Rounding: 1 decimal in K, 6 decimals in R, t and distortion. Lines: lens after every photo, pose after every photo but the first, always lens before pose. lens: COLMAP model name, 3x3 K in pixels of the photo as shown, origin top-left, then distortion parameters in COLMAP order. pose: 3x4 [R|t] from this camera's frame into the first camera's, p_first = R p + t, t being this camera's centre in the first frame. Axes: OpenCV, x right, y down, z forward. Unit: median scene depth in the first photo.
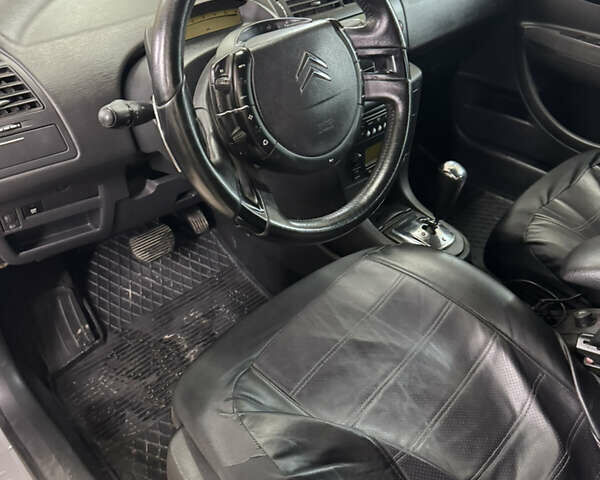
lens RADIAL K [[552.8, 0, 300.0], [0, 552.8, 240.0], [0, 0, 1]] dist [0.160522, -0.303801]
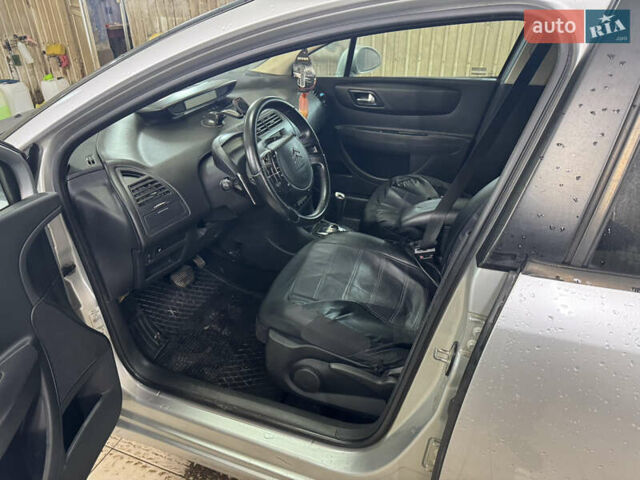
lens RADIAL K [[447.3, 0, 318.8], [0, 447.3, 235.5], [0, 0, 1]] dist [0.022945, -0.004090]
pose [[0.908165, -0.219896, 0.356205, -0.425973], [0.271621, 0.957014, -0.101719, 0.167072], [-0.318525, 0.189131, 0.928855, -0.499568]]
